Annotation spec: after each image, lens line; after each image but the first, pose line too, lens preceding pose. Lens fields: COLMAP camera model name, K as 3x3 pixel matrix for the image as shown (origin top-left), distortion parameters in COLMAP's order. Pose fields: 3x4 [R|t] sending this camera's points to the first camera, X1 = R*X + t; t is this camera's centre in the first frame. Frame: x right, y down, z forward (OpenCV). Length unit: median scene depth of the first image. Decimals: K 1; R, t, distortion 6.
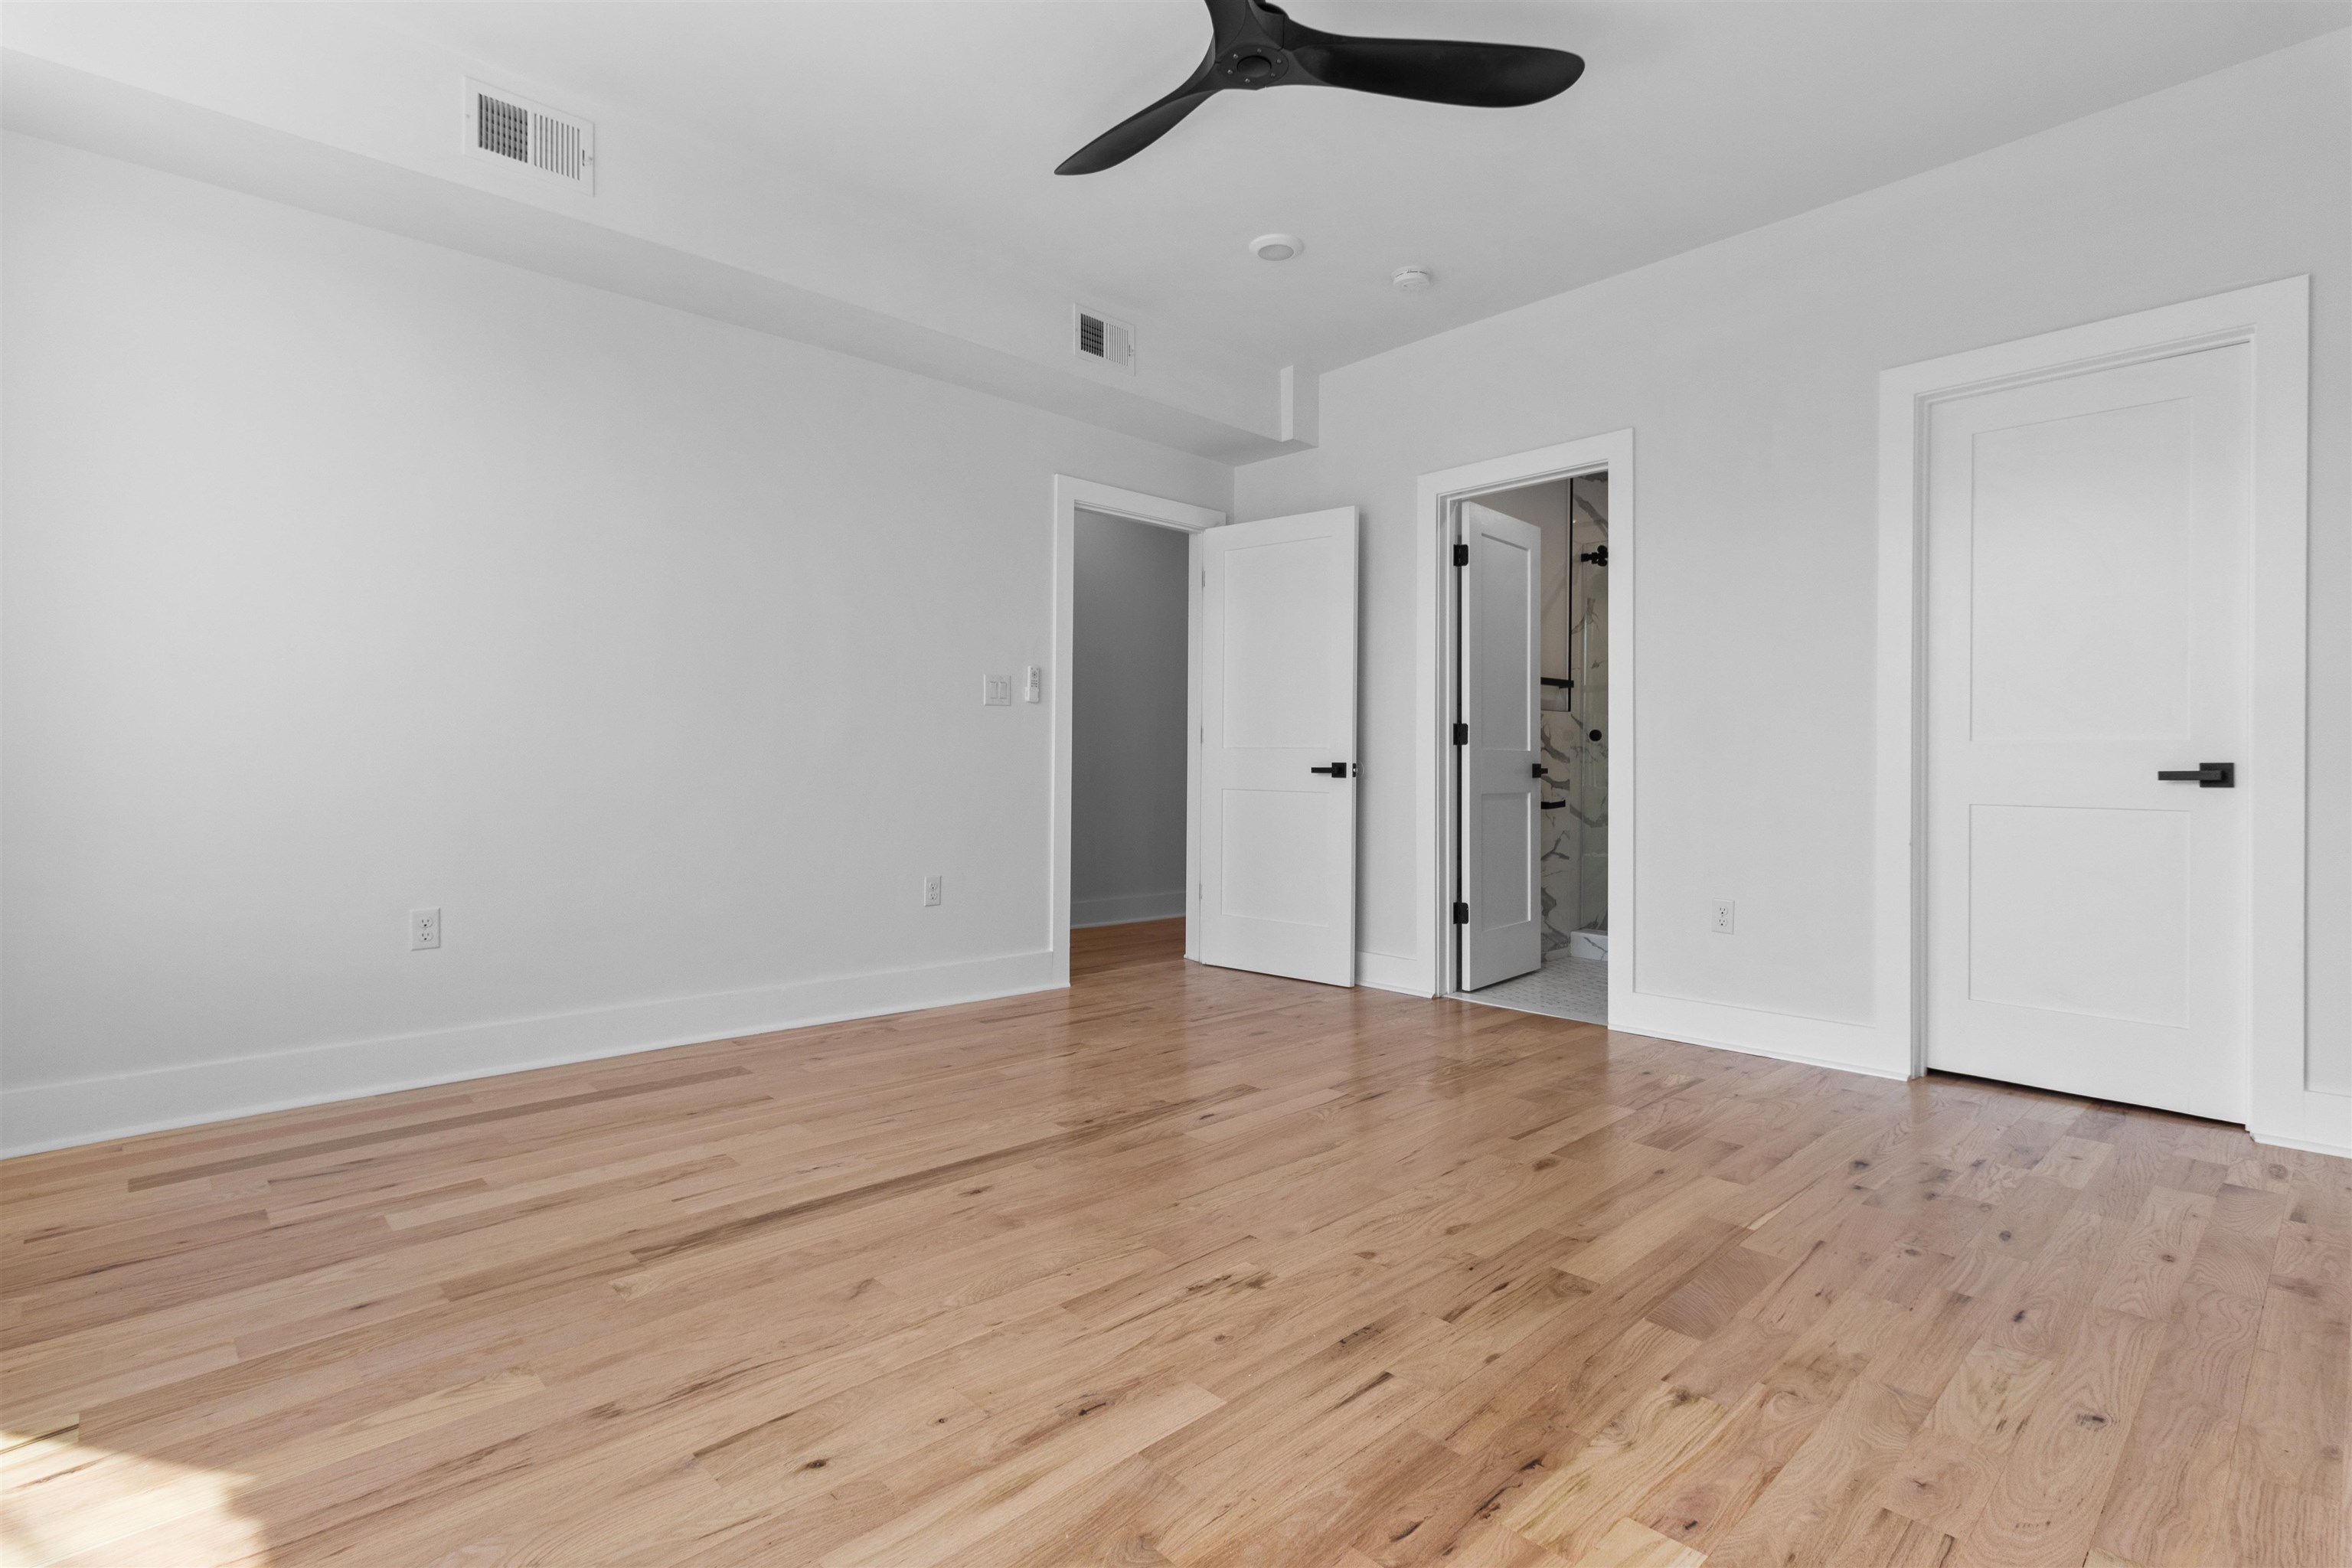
lens RADIAL K [[1134.1, 0, 1174.0], [0, 1134.1, 776.6], [0, 0, 1]] dist [-0.000860, -0.000728]
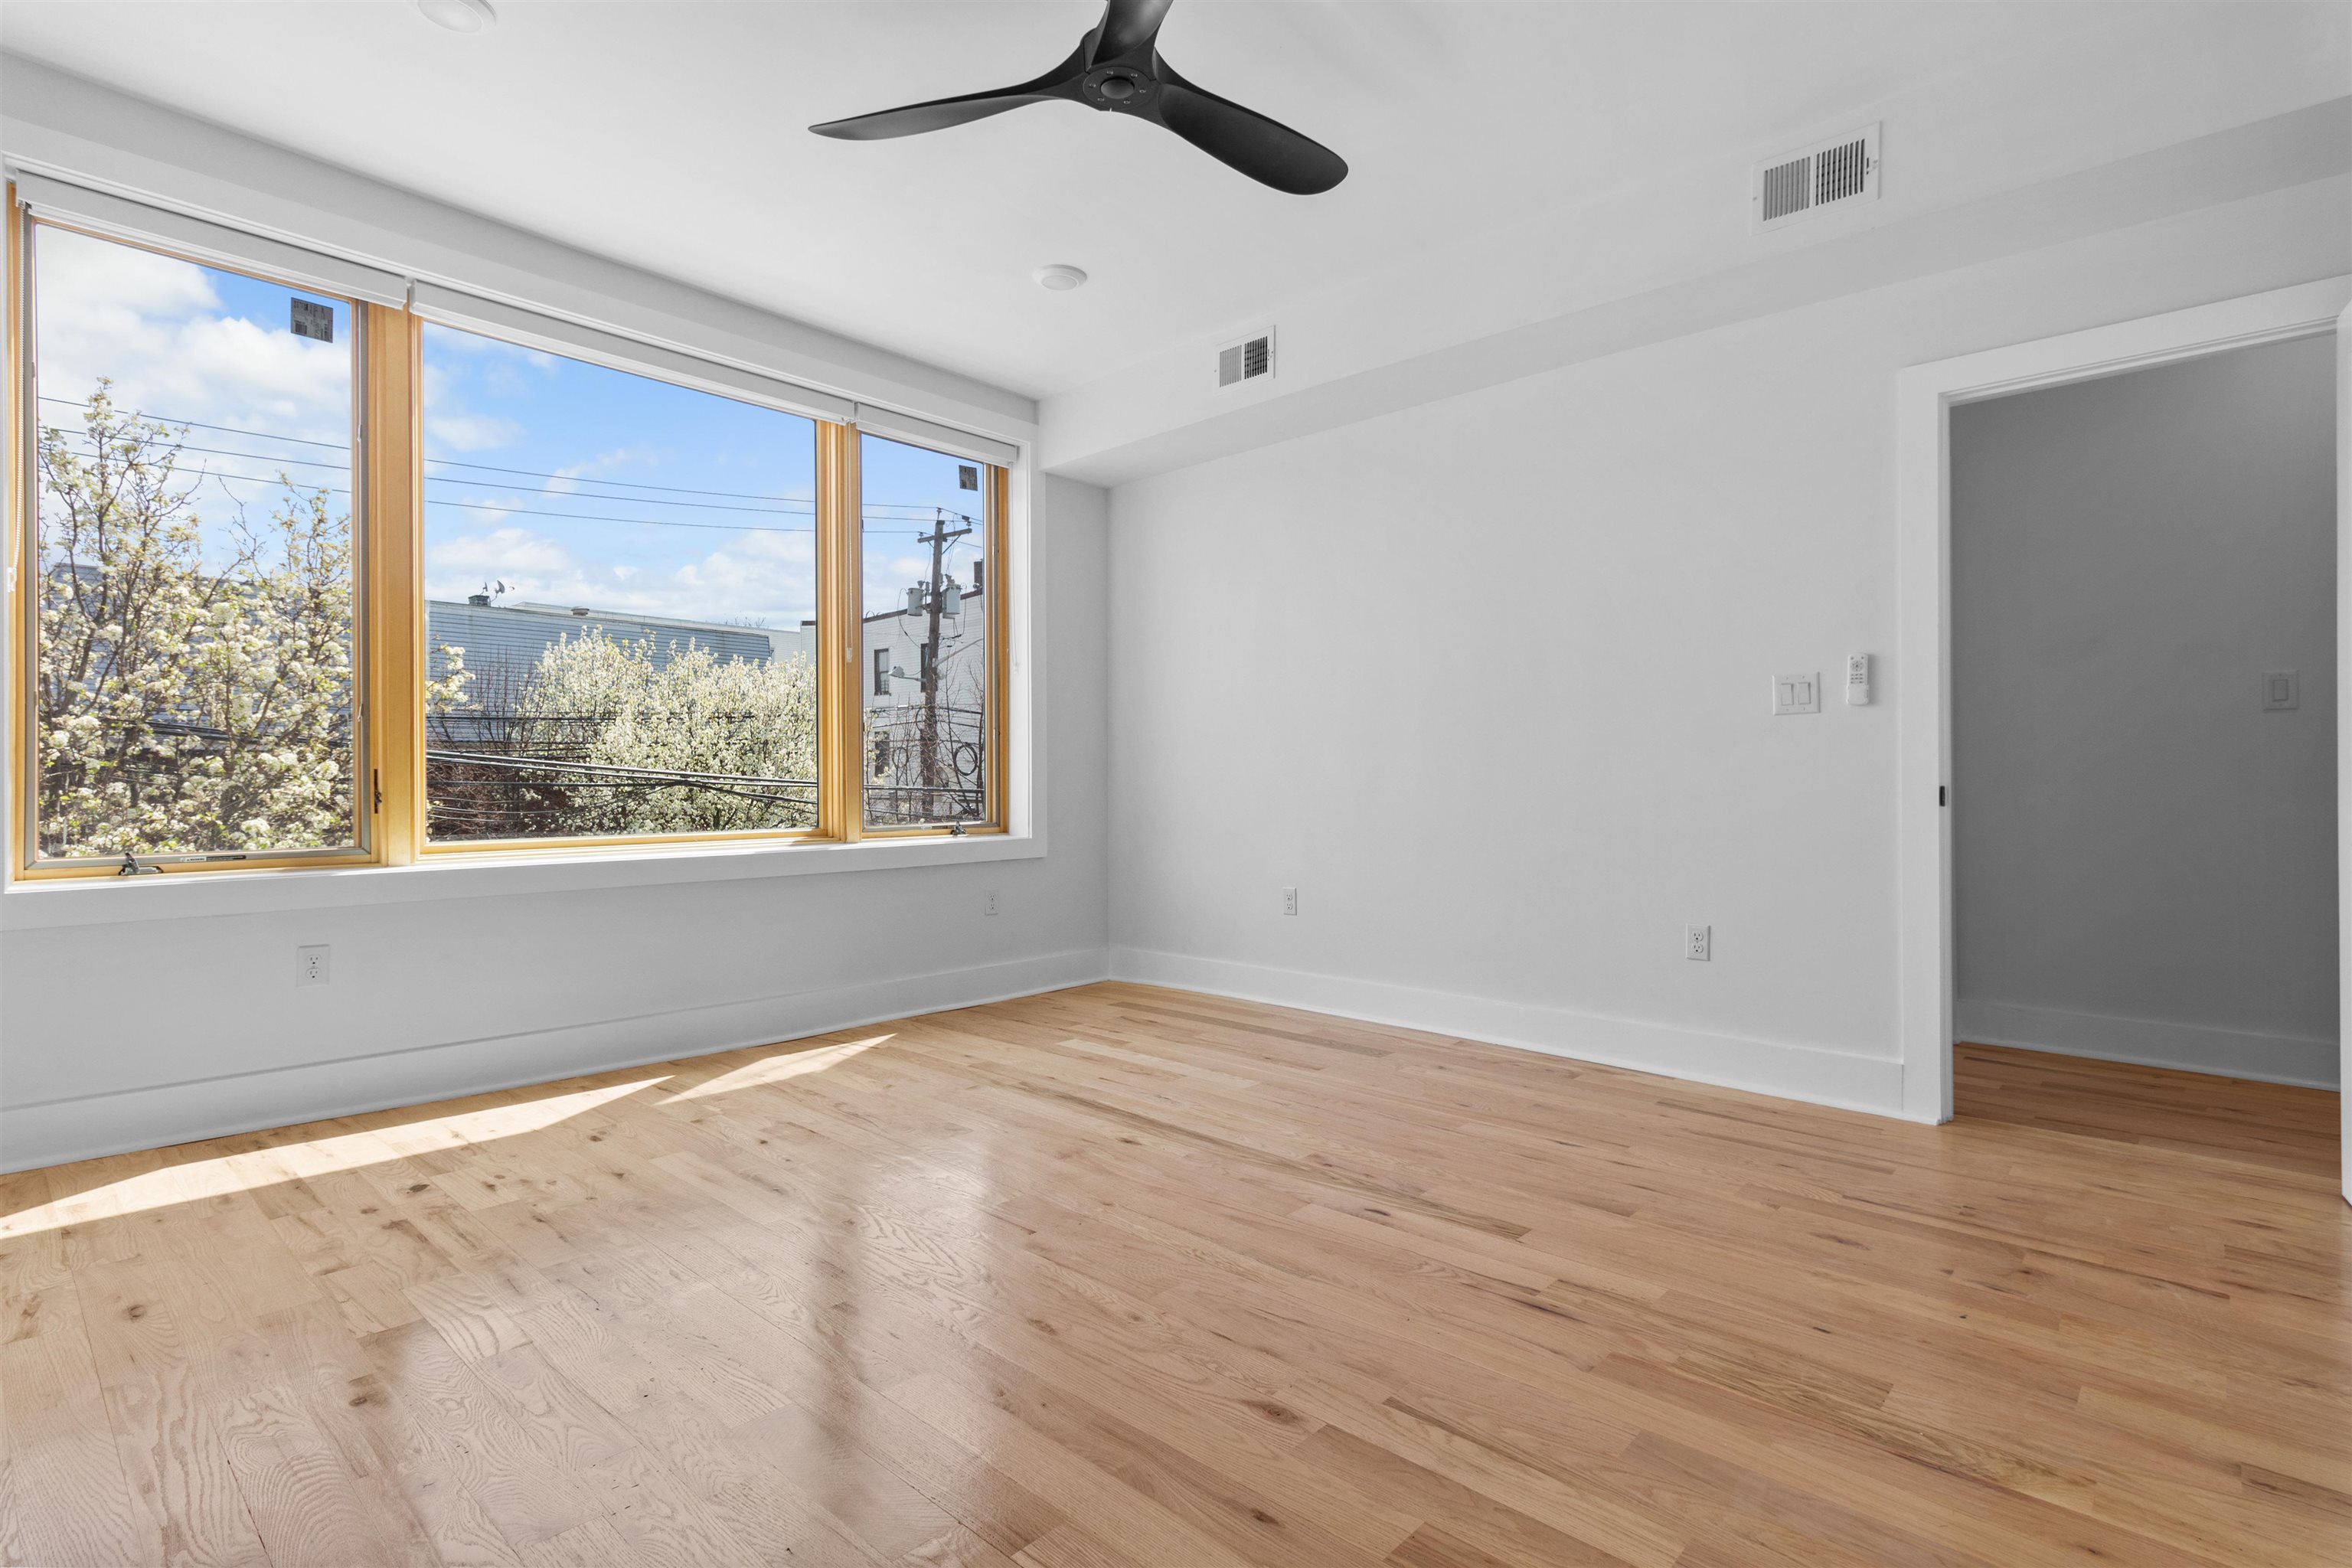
lens RADIAL K [[1134.1, 0, 1174.0], [0, 1134.1, 776.6], [0, 0, 1]] dist [-0.000860, -0.000728]
pose [[0.059218, -0.016752, -0.998104, 0.900065], [-0.018239, 0.999674, -0.017861, 0.000511], [0.998078, 0.019262, 0.058894, 0.844326]]
